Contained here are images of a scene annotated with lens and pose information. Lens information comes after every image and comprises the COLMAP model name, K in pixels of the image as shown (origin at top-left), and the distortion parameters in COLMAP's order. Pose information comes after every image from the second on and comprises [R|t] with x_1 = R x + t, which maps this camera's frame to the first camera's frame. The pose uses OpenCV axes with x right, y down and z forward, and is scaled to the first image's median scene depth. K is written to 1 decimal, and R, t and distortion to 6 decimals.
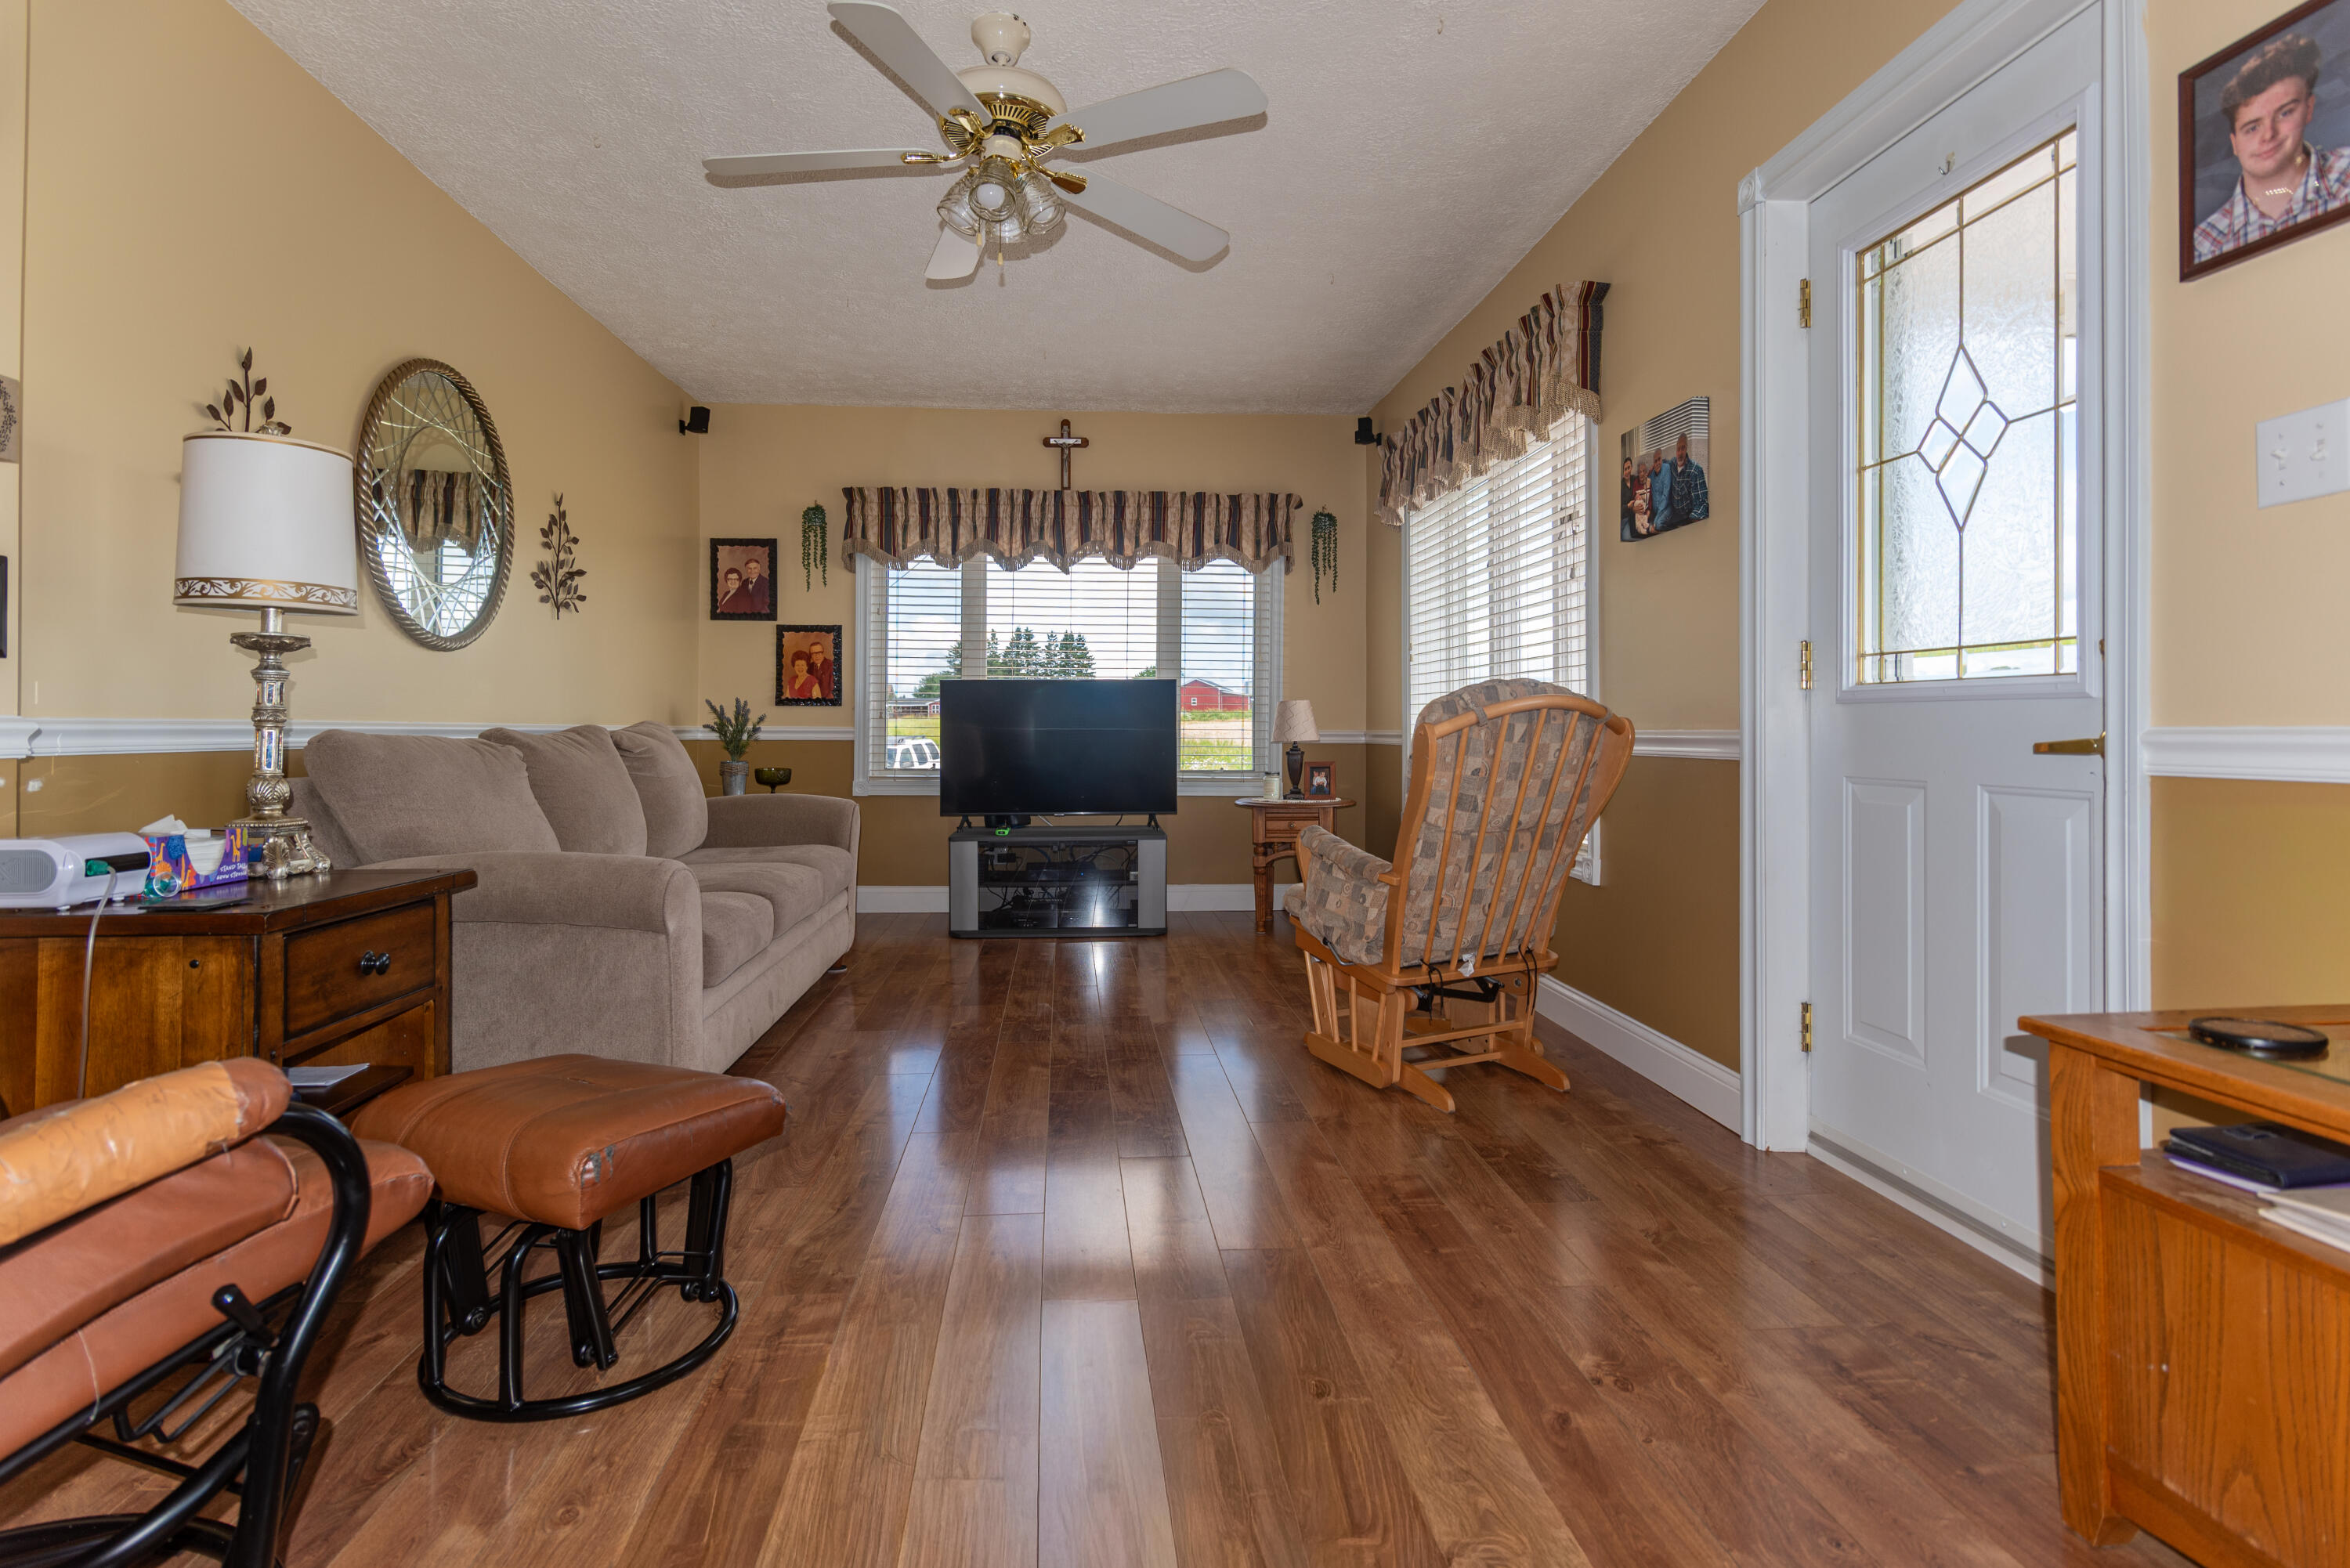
lens RADIAL K [[1149.8, 0, 1183.5], [0, 1149.8, 722.5], [0, 0, 1]] dist [-0.001921, -0.000713]
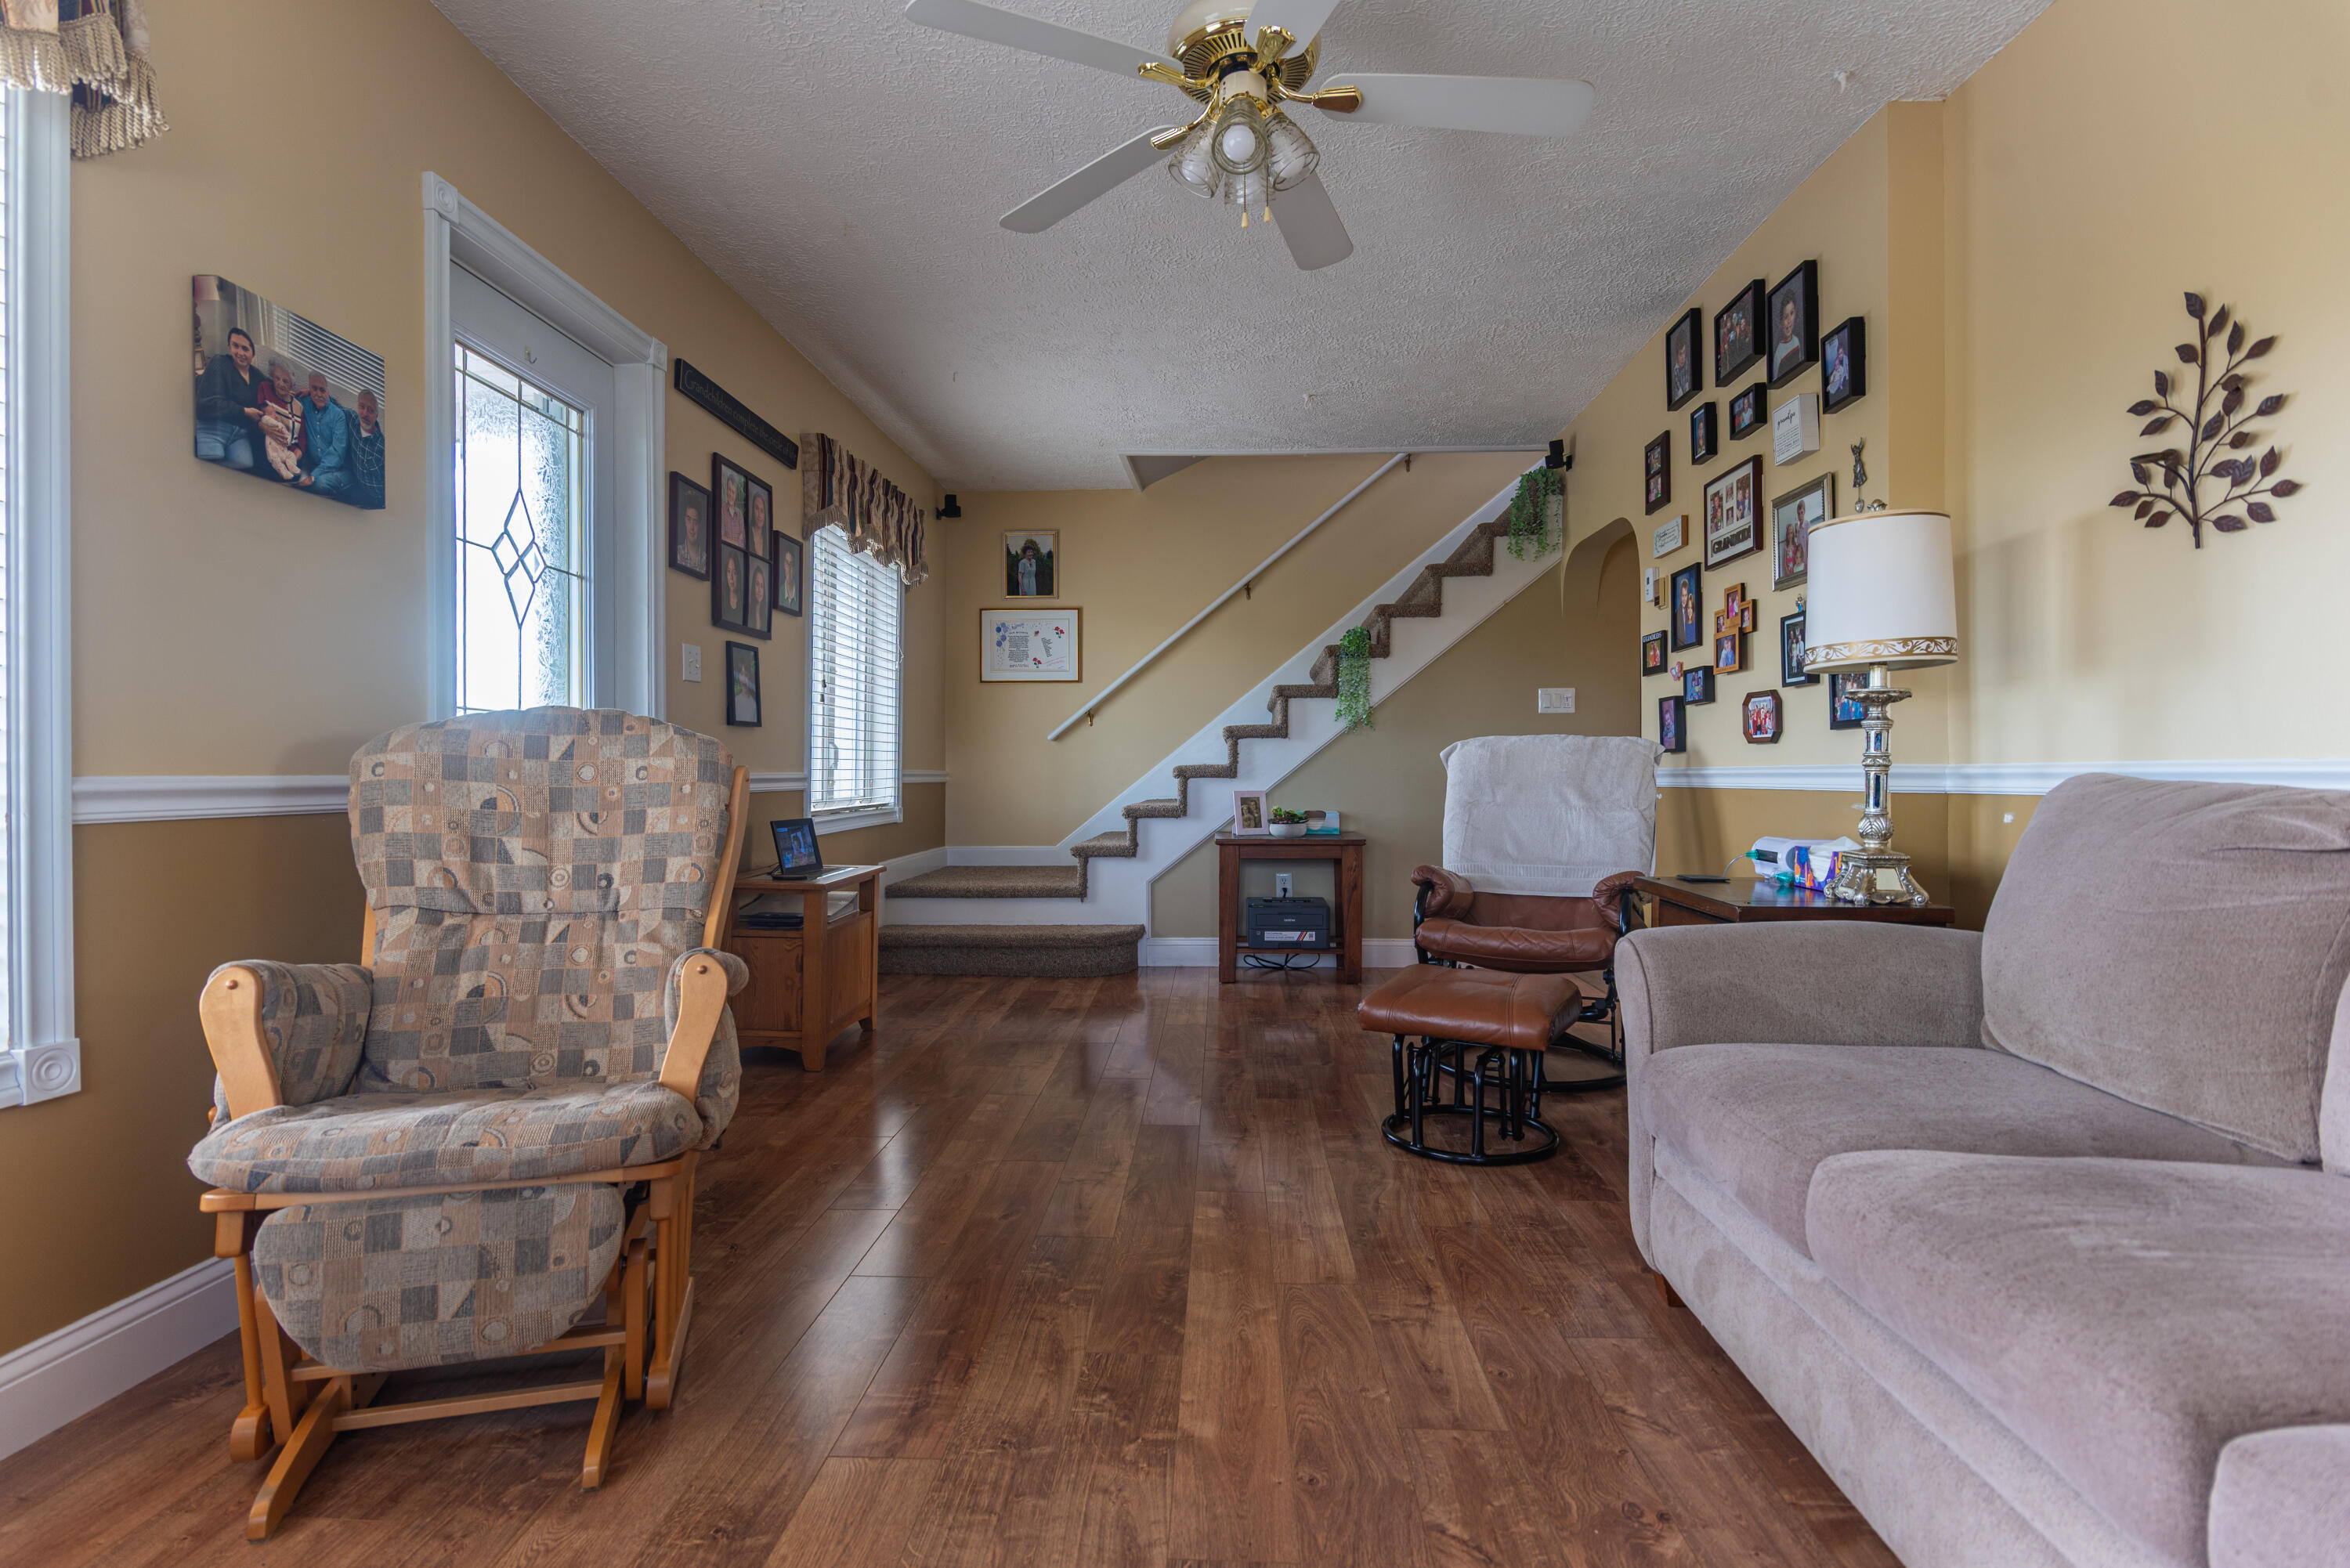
lens RADIAL K [[1149.8, 0, 1179.5], [0, 1149.8, 775.2], [0, 0, 1]] dist [-0.001921, -0.000713]
pose [[-0.989751, 0.000649, 0.142800, -0.211471], [-0.000071, 0.999987, -0.005036, 0.009764], [-0.142802, -0.004995, -0.989739, 1.677730]]
